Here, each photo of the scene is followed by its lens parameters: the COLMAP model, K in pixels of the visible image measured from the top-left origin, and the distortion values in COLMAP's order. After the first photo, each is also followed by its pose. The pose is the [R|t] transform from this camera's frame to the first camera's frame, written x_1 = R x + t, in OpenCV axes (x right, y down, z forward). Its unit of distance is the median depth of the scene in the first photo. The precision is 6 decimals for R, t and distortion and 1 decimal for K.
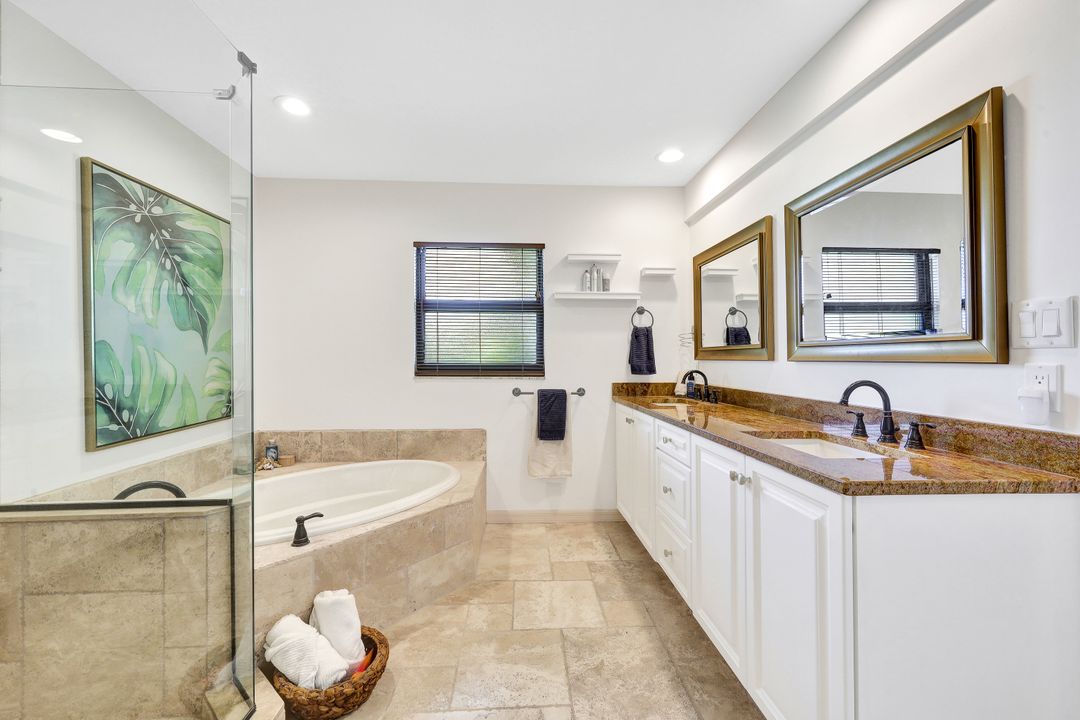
lens RADIAL K [[435.5, 0, 537.8], [0, 435.5, 355.8], [0, 0, 1]] dist [0.000983, 0.000493]
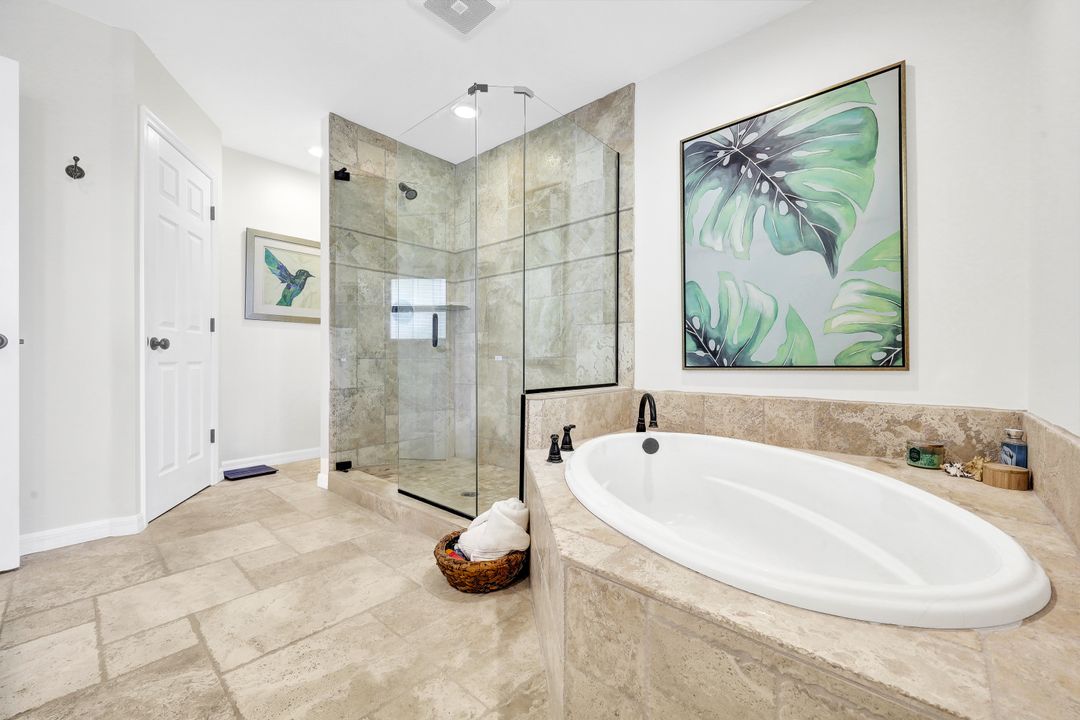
lens RADIAL K [[435.5, 0, 538.3], [0, 435.5, 360.9], [0, 0, 1]] dist [0.000983, 0.000493]
pose [[-0.704339, 0.009602, -0.709799, 0.162934], [0.004681, 0.999950, 0.008882, 0.159109], [0.709848, 0.002933, -0.704349, 1.406019]]
